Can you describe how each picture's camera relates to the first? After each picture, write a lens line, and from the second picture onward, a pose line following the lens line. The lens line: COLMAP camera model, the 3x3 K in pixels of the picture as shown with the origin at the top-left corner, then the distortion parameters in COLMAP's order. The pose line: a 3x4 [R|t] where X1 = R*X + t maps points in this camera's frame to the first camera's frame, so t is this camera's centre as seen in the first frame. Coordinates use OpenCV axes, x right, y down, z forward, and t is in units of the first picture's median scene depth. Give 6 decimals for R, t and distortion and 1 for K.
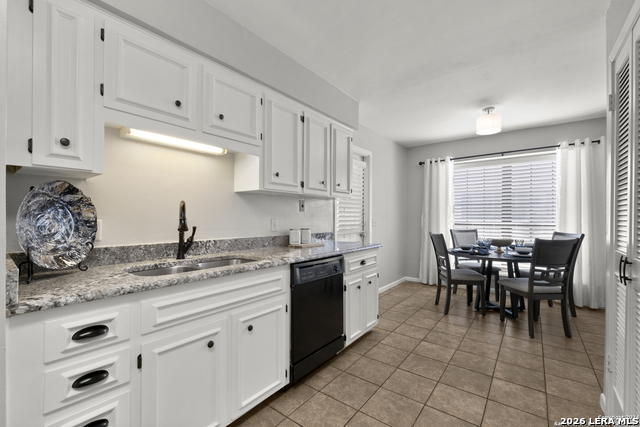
lens RADIAL K [[277.0, 0, 319.5], [0, 277.0, 216.0], [0, 0, 1]] dist [-0.001367, -0.000141]
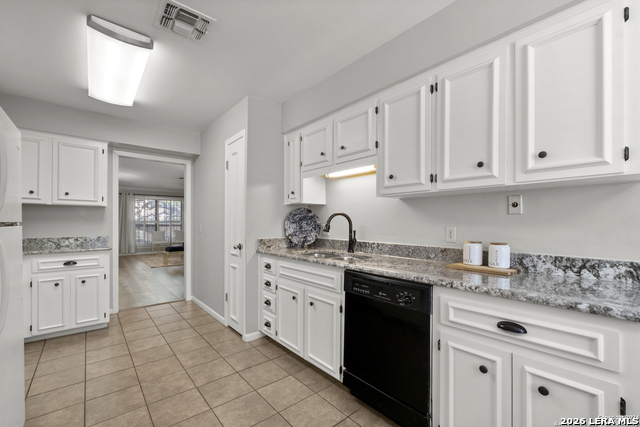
lens RADIAL K [[269.7, 0, 320.8], [0, 269.7, 222.1], [0, 0, 1]] dist [0.000081, -0.000030]
pose [[-0.193874, -0.005302, -0.981012, 0.707277], [-0.000479, 0.999986, -0.005310, 0.003881], [0.981026, -0.000560, -0.193874, 0.872837]]
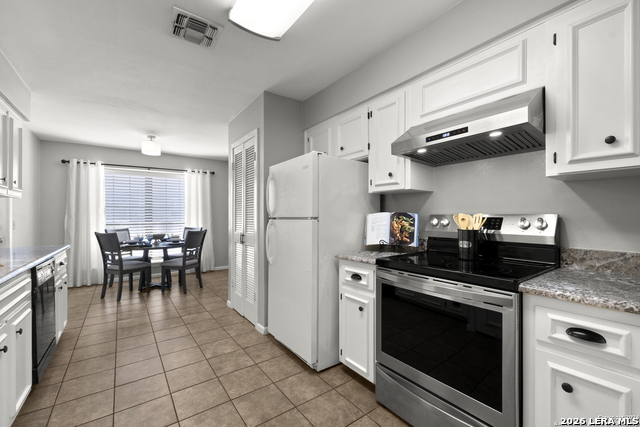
lens RADIAL K [[277.0, 0, 319.5], [0, 277.0, 216.0], [0, 0, 1]] dist [-0.001367, -0.000141]
pose [[0.282224, -0.000992, 0.959348, -0.597751], [0.001491, 0.999999, 0.000596, -0.006345], [-0.959347, 0.001263, 0.282225, -0.205568]]
